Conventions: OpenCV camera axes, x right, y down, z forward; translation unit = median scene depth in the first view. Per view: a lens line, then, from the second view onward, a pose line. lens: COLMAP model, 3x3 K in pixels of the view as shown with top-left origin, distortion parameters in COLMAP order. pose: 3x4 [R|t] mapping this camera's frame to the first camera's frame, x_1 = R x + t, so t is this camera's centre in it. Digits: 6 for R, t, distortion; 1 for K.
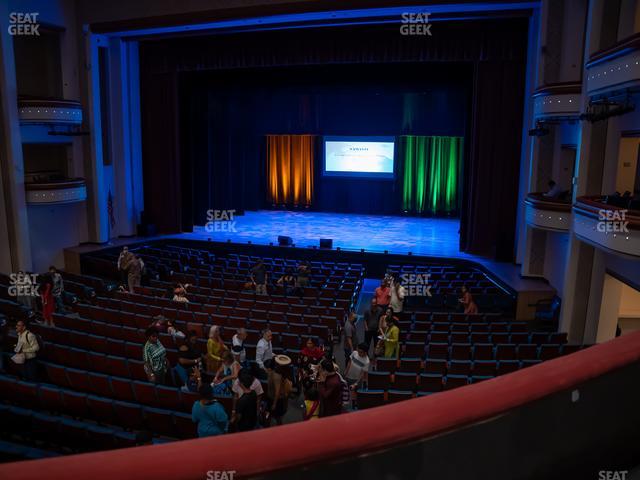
lens RADIAL K [[496.8, 0, 318.5], [0, 496.8, 242.8], [0, 0, 1]] dist [-0.180472, 0.127639]
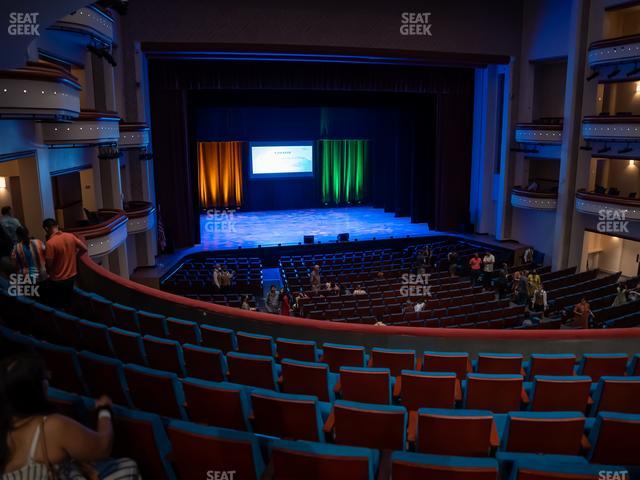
lens RADIAL K [[506.4, 0, 323.2], [0, 506.4, 241.0], [0, 0, 1]] dist [-0.168678, 0.127161]
pose [[0.845504, -0.130765, 0.517710, -0.487283], [0.116652, 0.991365, 0.059892, -0.050431], [-0.521071, 0.009753, 0.853457, -0.031949]]
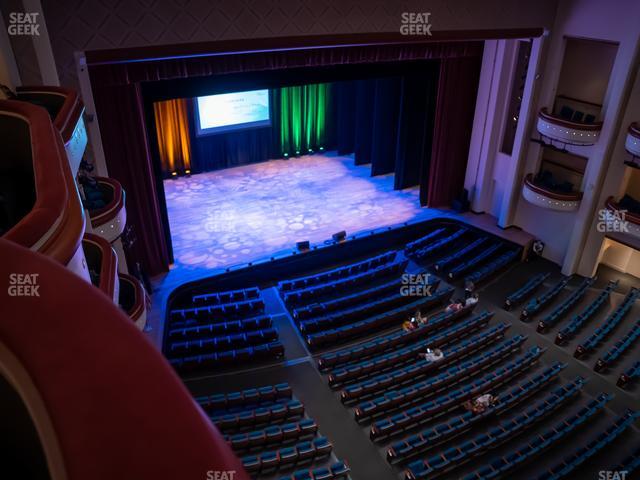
lens RADIAL K [[492.8, 0, 324.8], [0, 492.8, 241.2], [0, 0, 1]] dist [-0.171264, 0.121548]
pose [[0.709014, -0.349465, 0.612514, -0.478652], [0.128325, 0.918010, 0.375221, -0.282588], [-0.693420, -0.187436, 0.695727, 0.198943]]
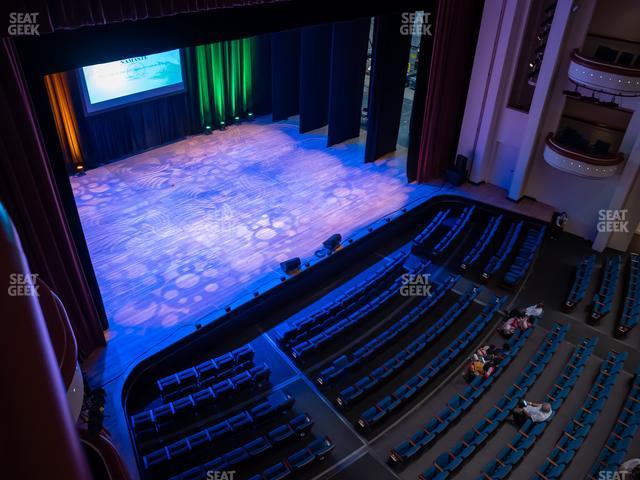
lens RADIAL K [[497.5, 0, 324.3], [0, 497.5, 241.7], [0, 0, 1]] dist [-0.170855, 0.126019]
pose [[0.483475, -0.498646, 0.719447, -0.399548], [0.134878, 0.854510, 0.501618, -0.283520], [-0.864905, -0.145482, 0.480390, 0.456895]]
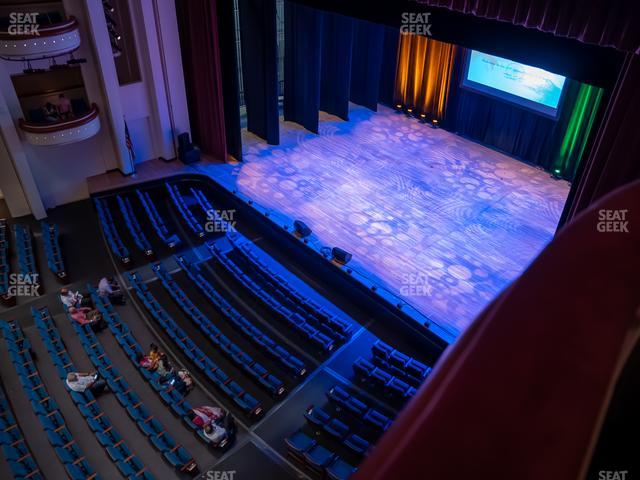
lens RADIAL K [[492.8, 0, 324.8], [0, 492.8, 241.2], [0, 0, 1]] dist [-0.171264, 0.121548]
pose [[0.861294, 0.314799, -0.398841, 0.199983], [-0.113352, 0.884215, 0.453116, -0.246331], [0.495302, -0.345057, 0.797253, 0.300394]]
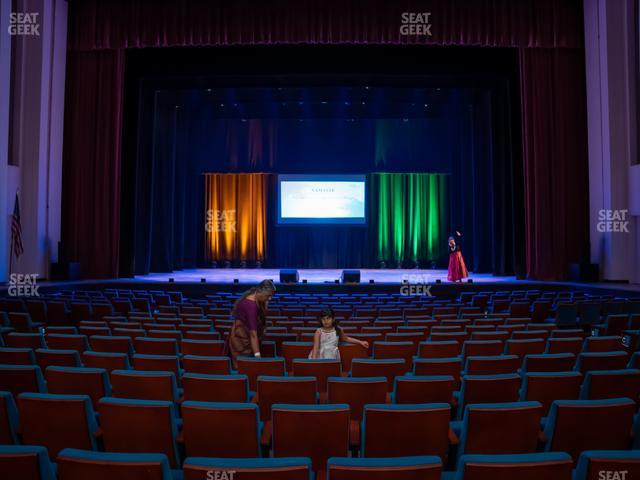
lens RADIAL K [[506.4, 0, 323.2], [0, 506.4, 241.0], [0, 0, 1]] dist [-0.168678, 0.127161]
pose [[0.961678, -0.003695, 0.274158, -0.159019], [0.060590, 0.978053, -0.199354, 0.067399], [-0.267404, 0.208325, 0.940795, 0.227927]]
